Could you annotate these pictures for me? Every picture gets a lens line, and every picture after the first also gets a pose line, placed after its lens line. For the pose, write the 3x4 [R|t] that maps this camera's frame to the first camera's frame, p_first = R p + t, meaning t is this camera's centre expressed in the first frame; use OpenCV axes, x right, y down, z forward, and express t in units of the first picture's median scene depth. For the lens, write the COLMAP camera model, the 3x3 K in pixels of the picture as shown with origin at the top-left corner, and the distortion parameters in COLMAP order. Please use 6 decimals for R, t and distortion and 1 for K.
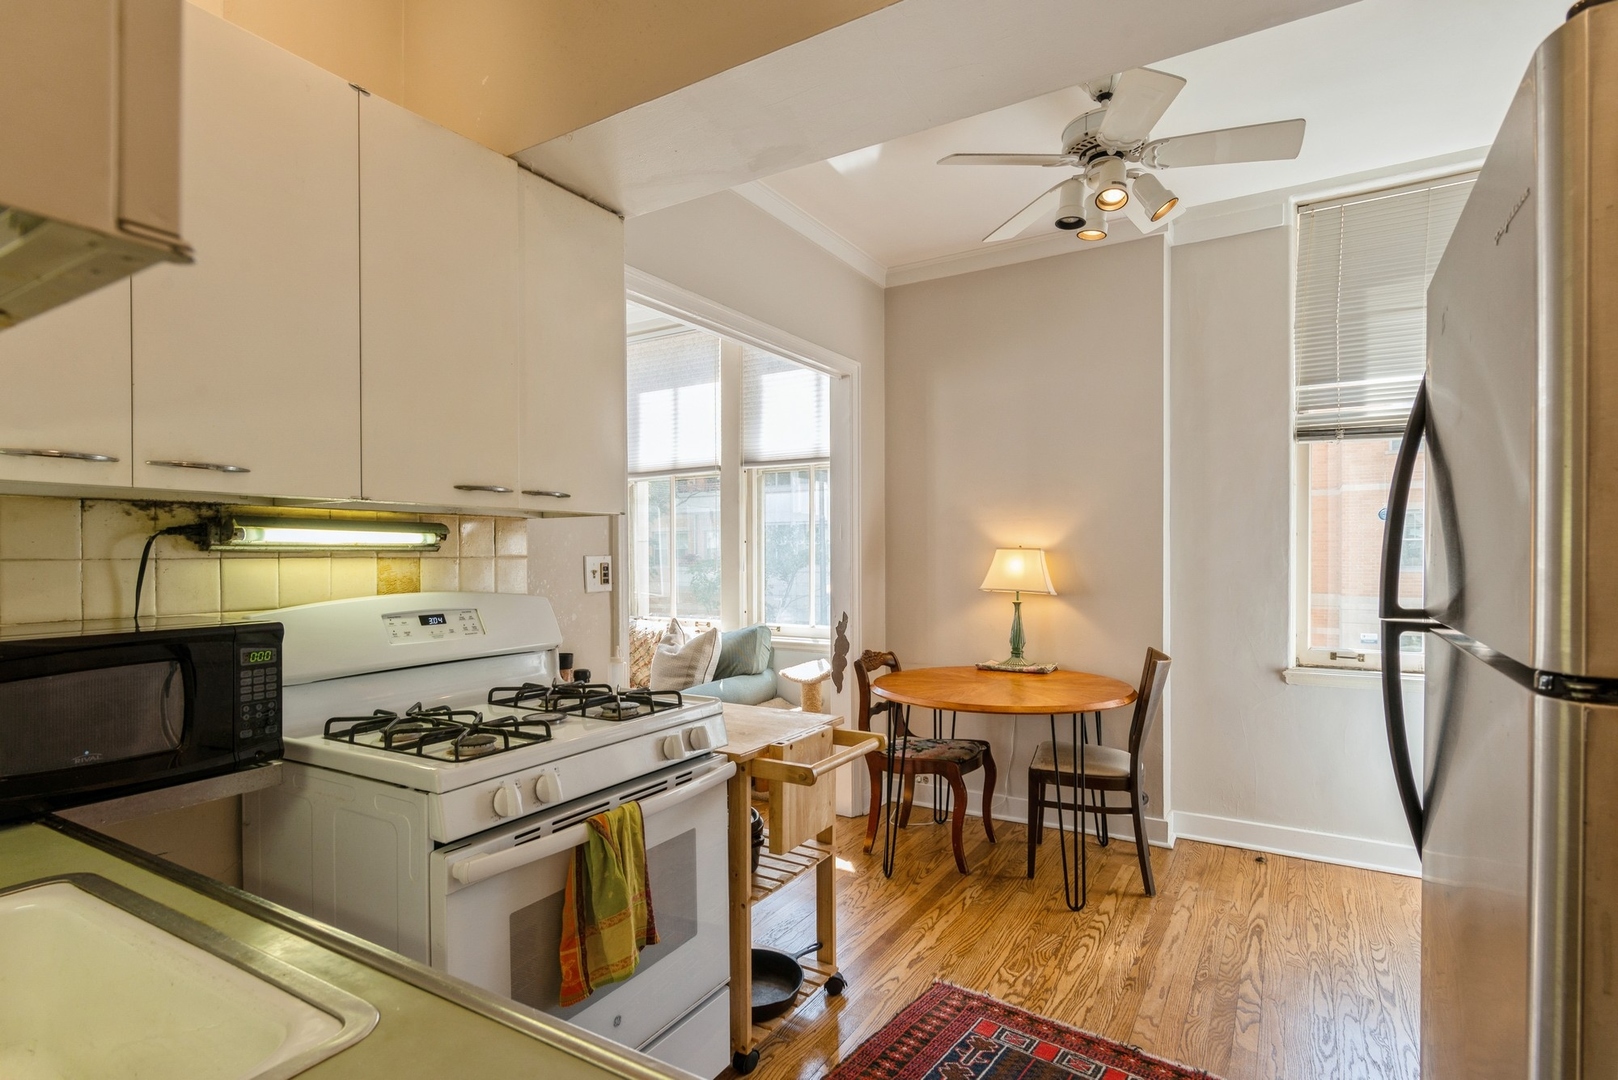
lens RADIAL K [[785.6, 0, 801.3], [0, 785.6, 542.0], [0, 0, 1]] dist [0.001596, -0.000115]
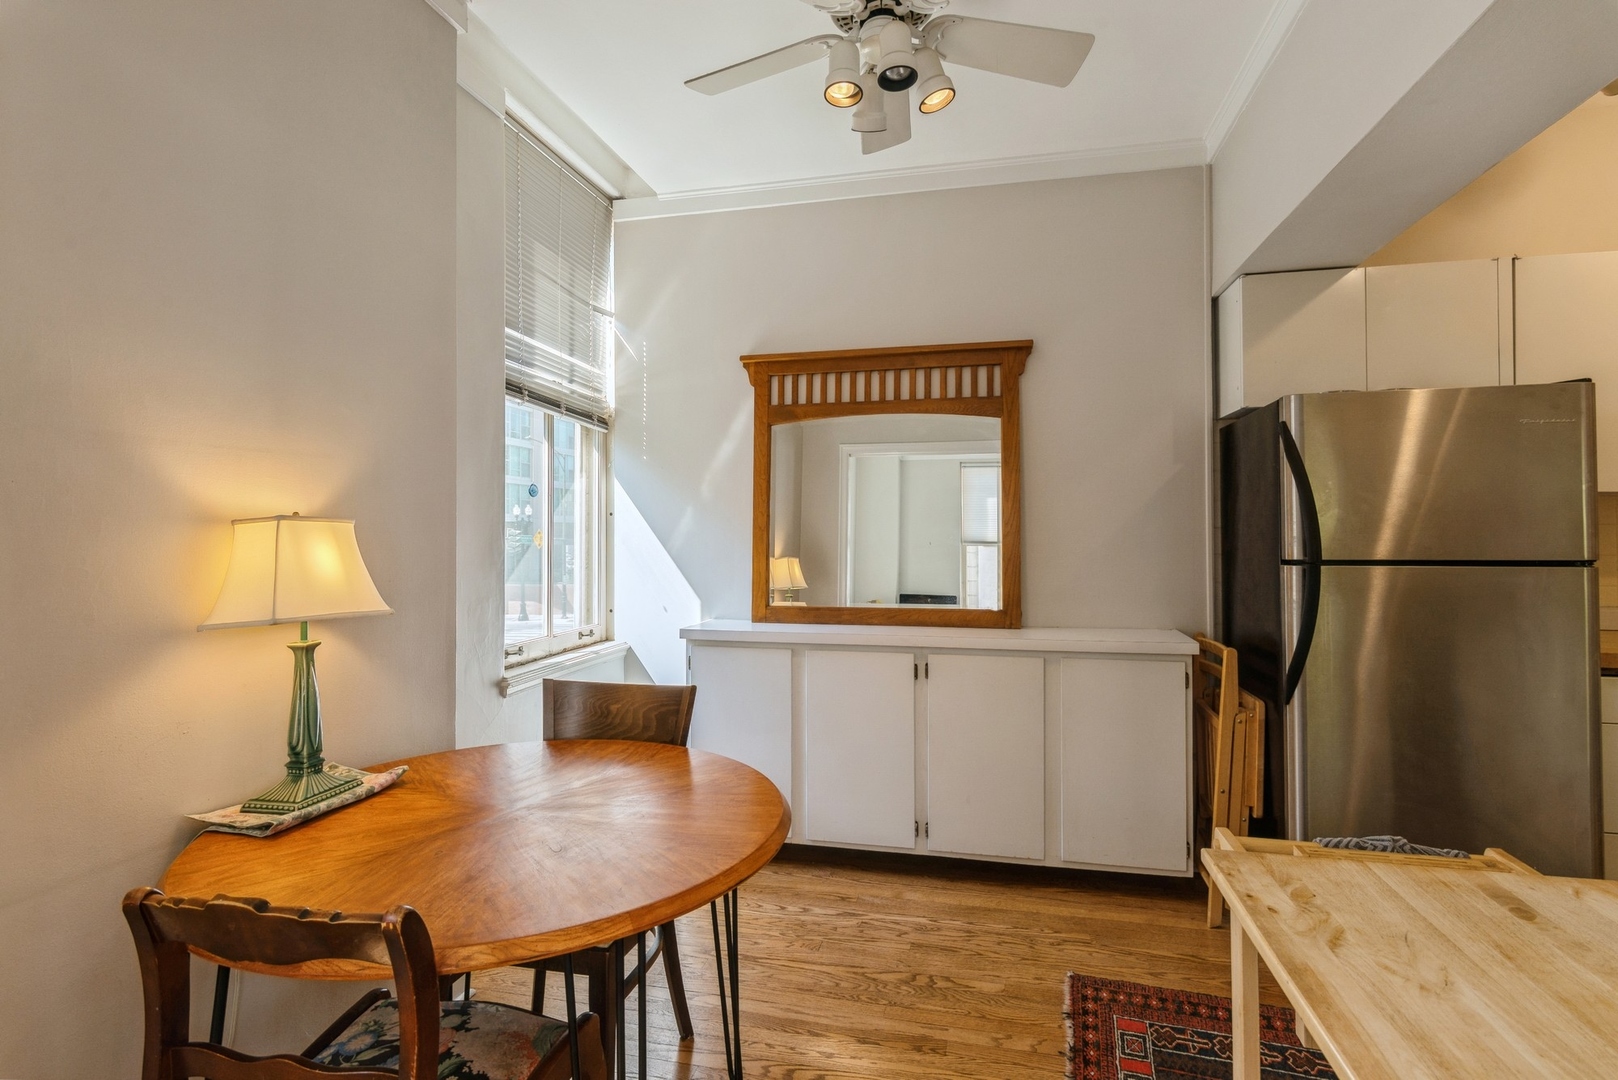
lens RADIAL K [[768.9, 0, 809.0], [0, 768.9, 540.0], [0, 0, 1]] dist [0.000549, -0.000008]
pose [[-0.298024, -0.004203, 0.954549, -0.216826], [-0.005305, 0.999982, 0.002747, 0.018523], [-0.954544, -0.004246, -0.298041, 0.943684]]
